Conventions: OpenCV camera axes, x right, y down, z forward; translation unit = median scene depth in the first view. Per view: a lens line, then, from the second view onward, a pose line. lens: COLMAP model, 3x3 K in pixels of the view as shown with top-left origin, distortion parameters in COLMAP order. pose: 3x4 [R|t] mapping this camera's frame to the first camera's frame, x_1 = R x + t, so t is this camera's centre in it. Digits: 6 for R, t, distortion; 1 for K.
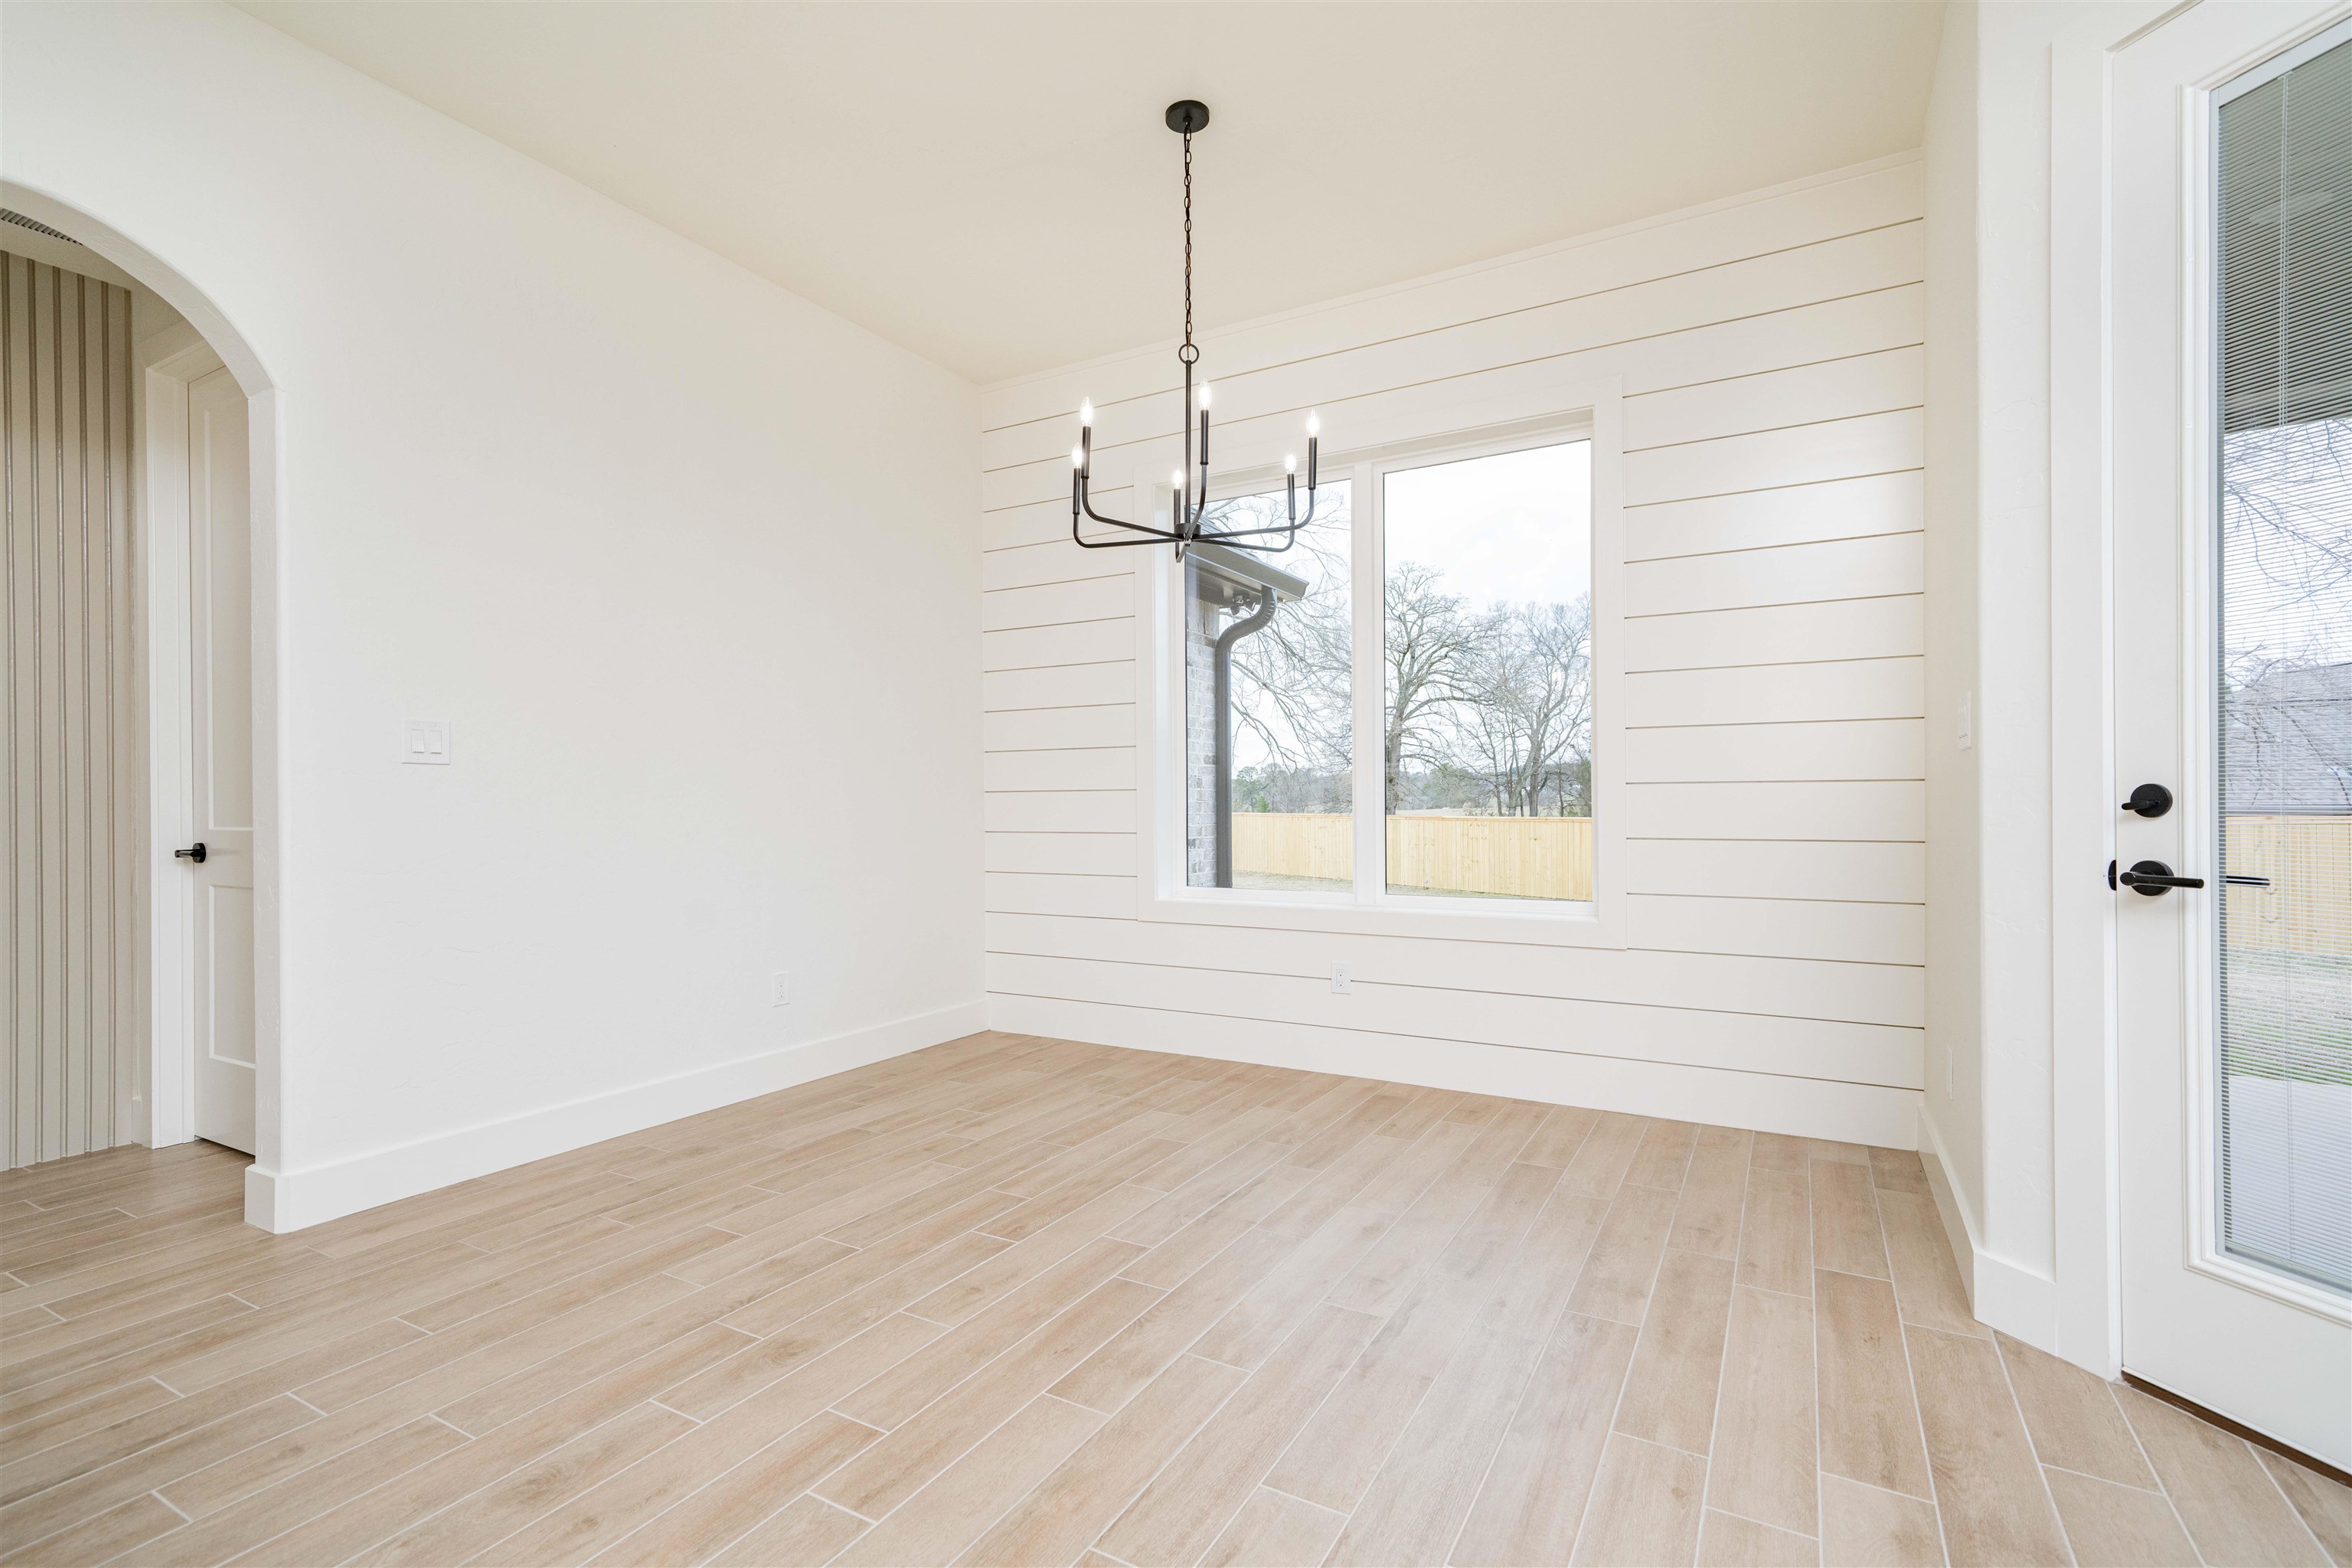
lens RADIAL K [[1111.5, 0, 1135.5], [0, 1111.5, 787.3], [0, 0, 1]] dist [-0.000230, 0.010686]
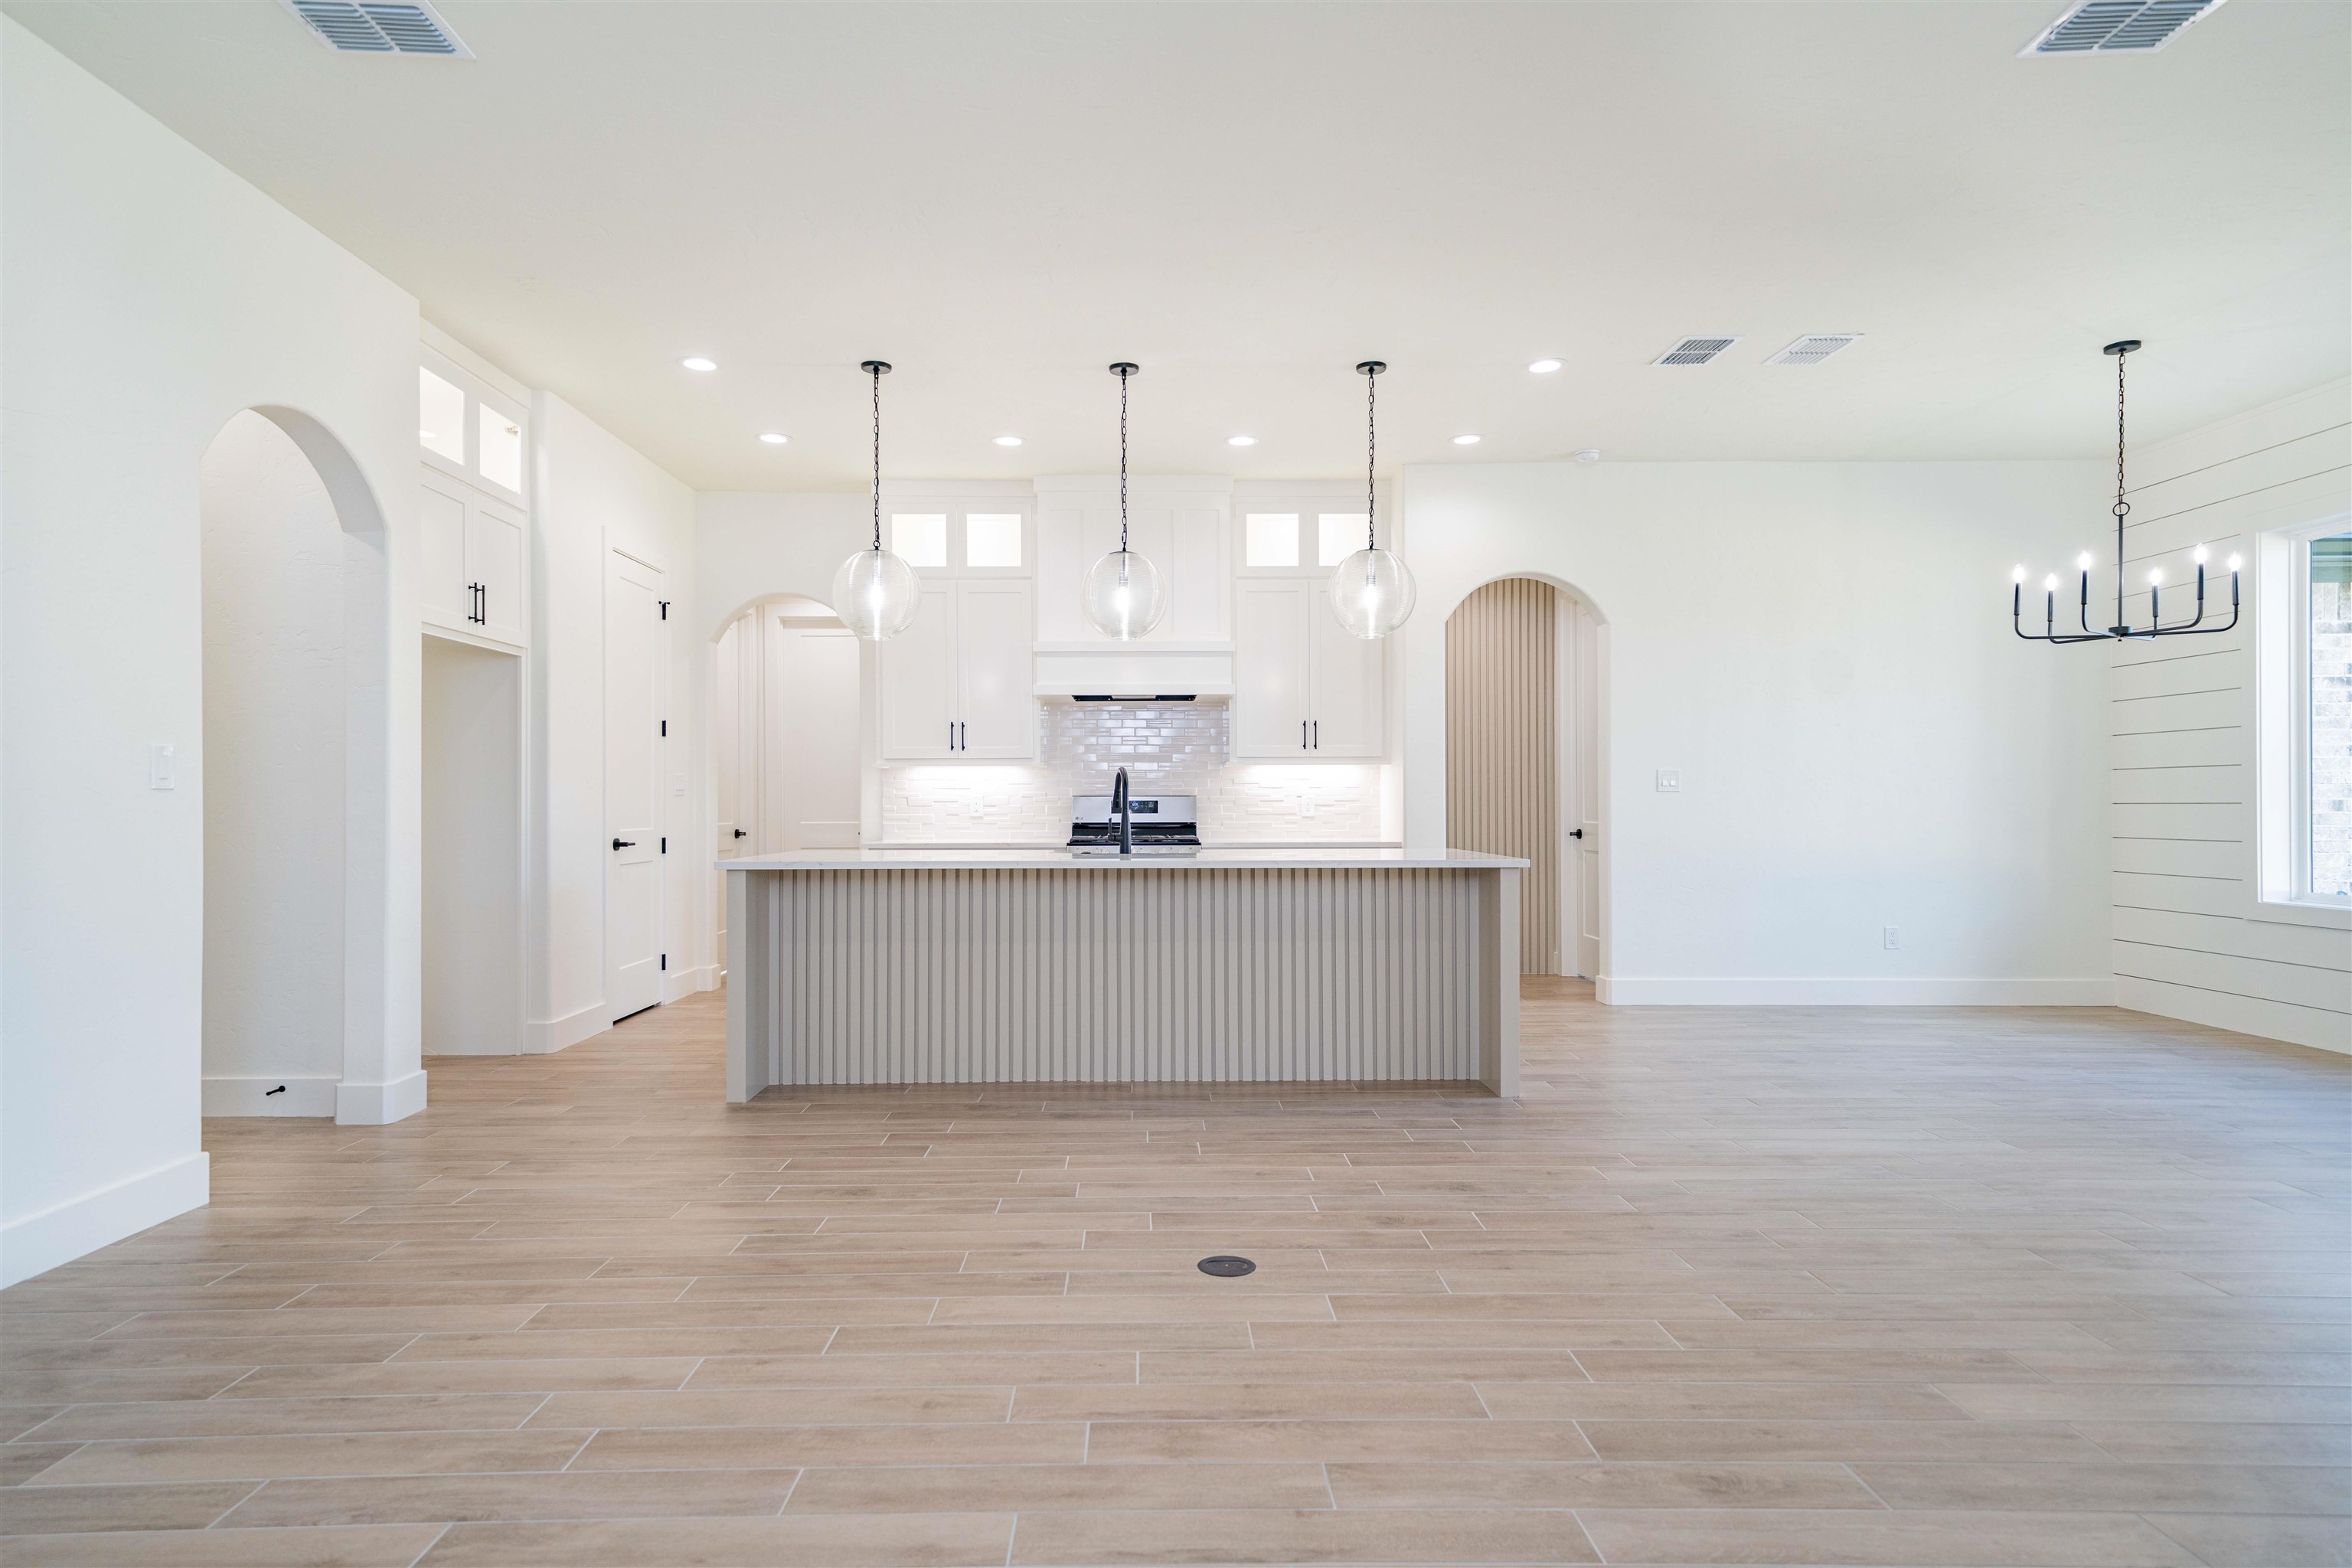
lens RADIAL K [[1286.5, 0, 1161.6], [0, 1286.5, 794.0], [0, 0, 1]] dist [0.022072, 0.001415]
pose [[0.529026, -0.001883, -0.848604, 0.902029], [0.005770, 0.999982, 0.001378, -0.027676], [0.848586, -0.005625, 0.529027, -1.058722]]
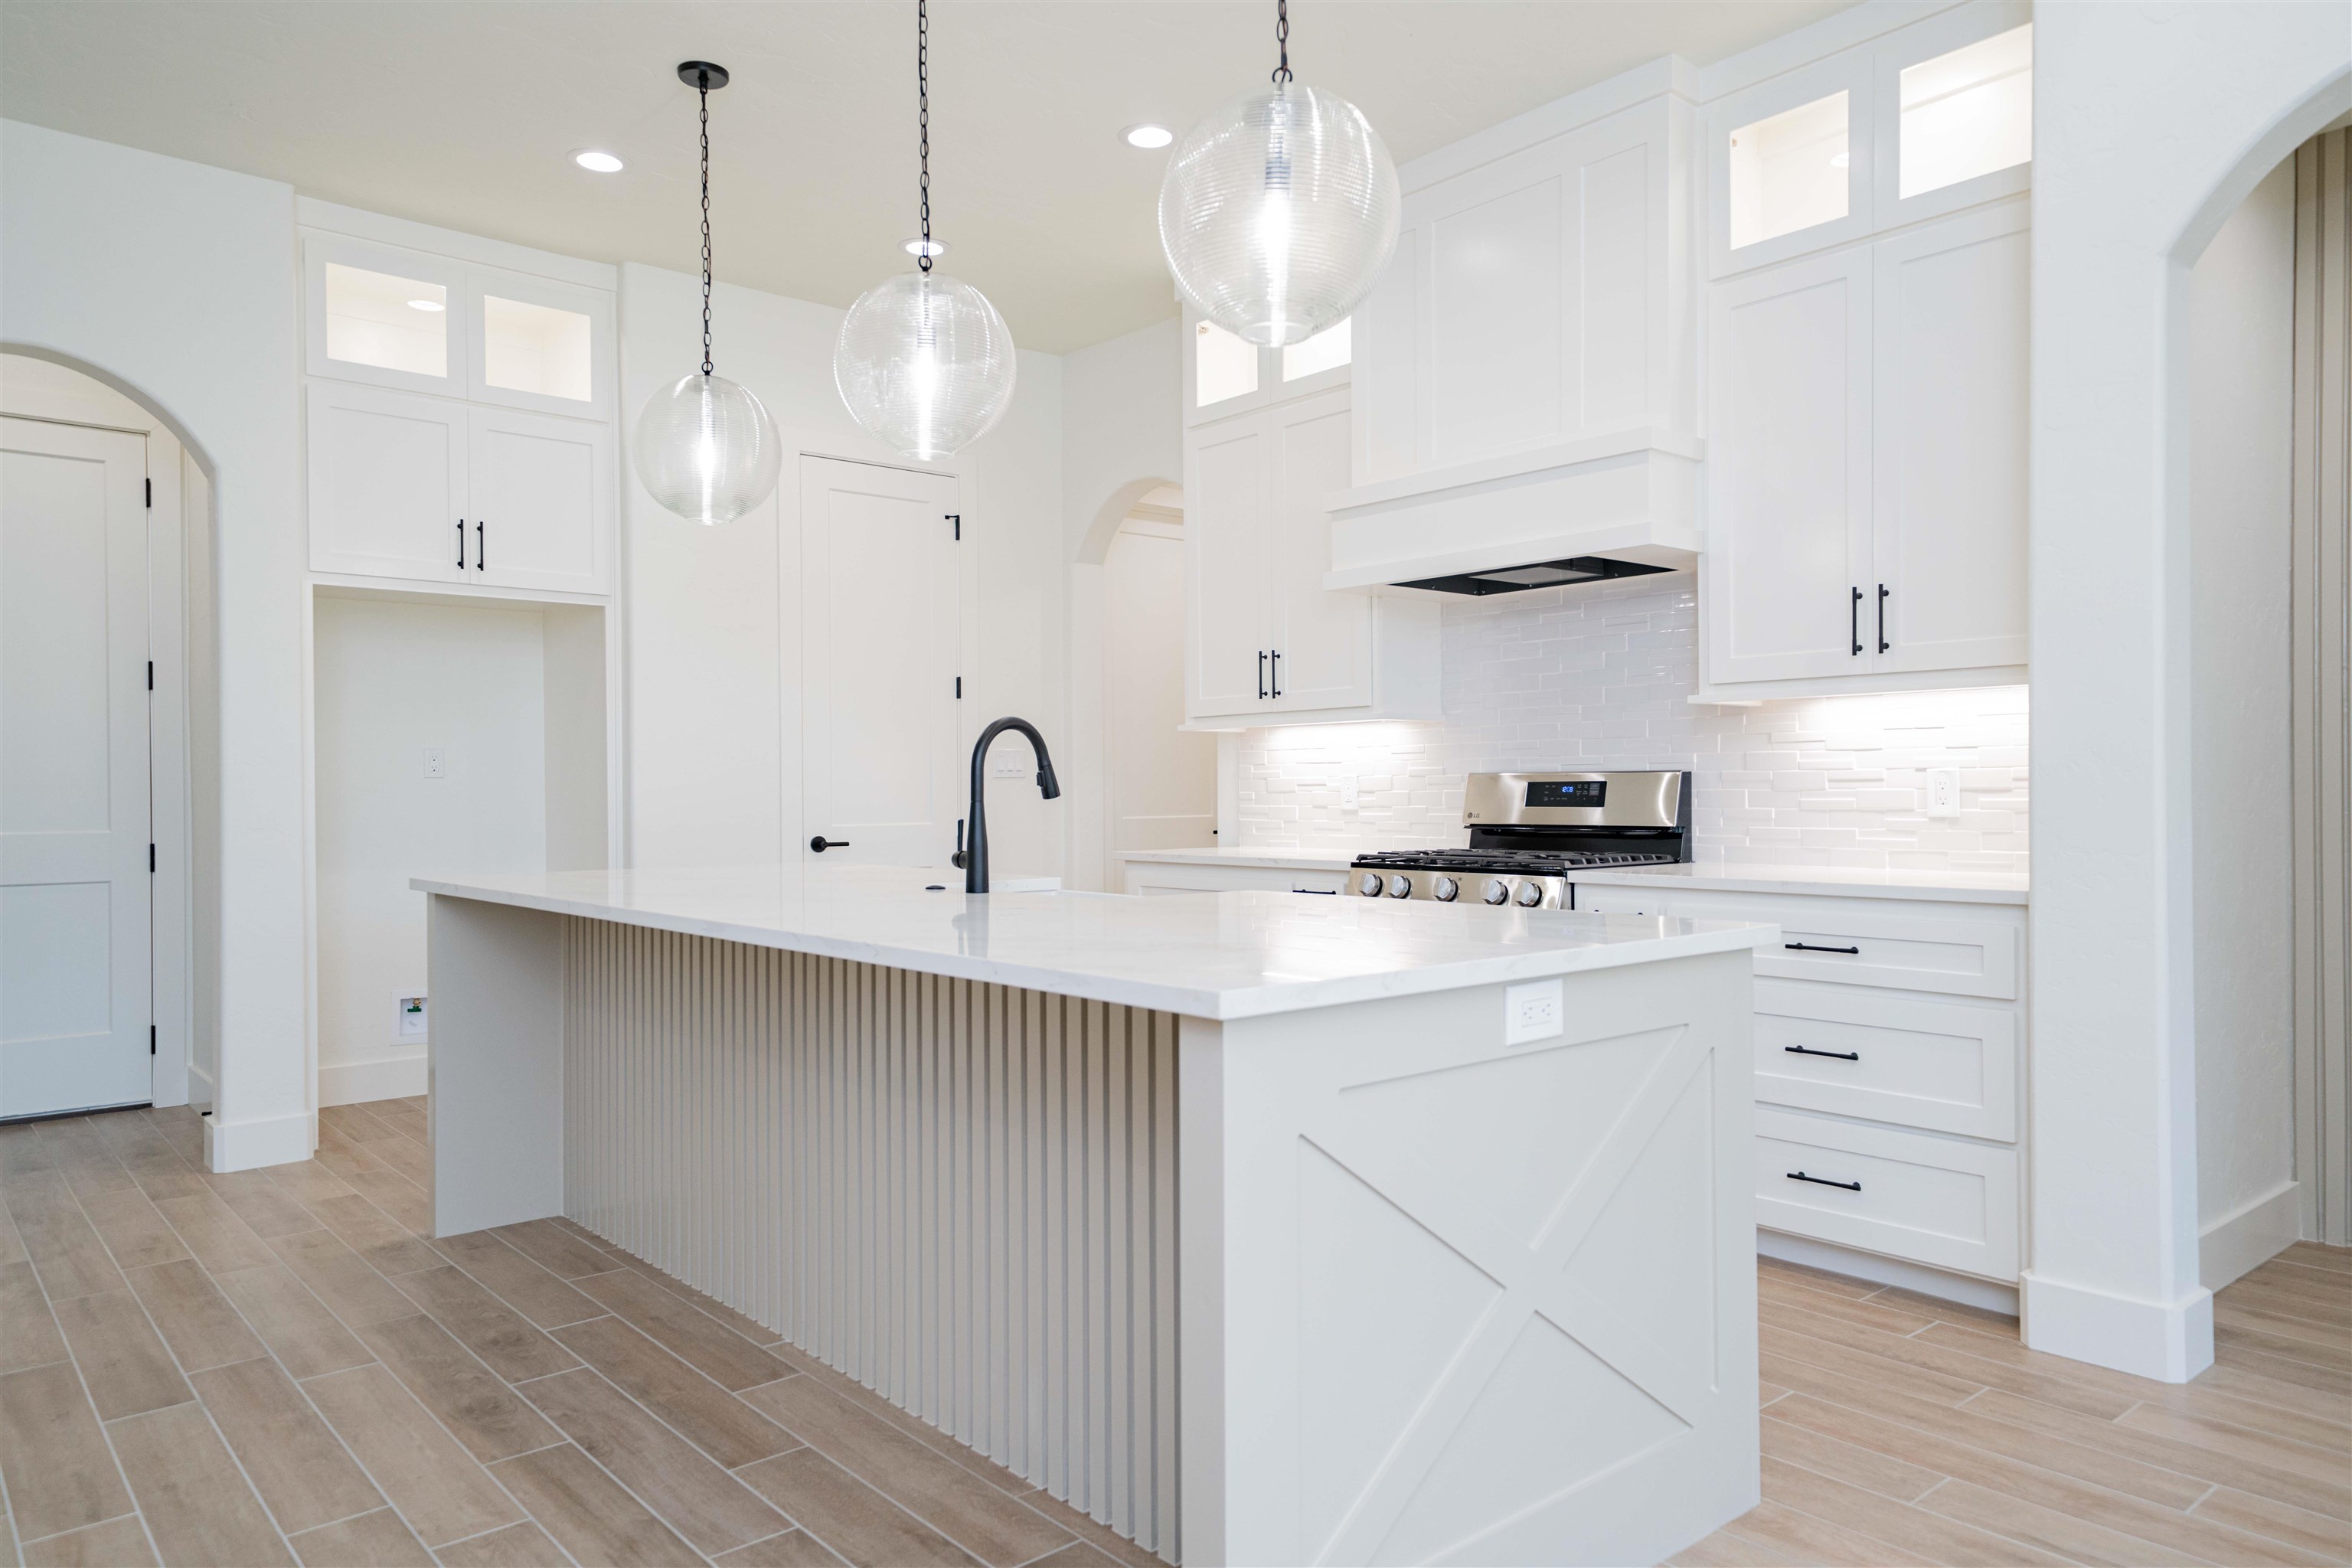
lens RADIAL K [[1533.4, 0, 1172.8], [0, 1533.4, 792.8], [0, 0, 1]] dist [0.025132, 0.004278]
pose [[-0.310509, 0.009369, -0.950524, 0.268023], [0.015003, 0.999875, 0.004955, -0.012981], [0.950452, -0.012722, -0.310611, 0.403410]]
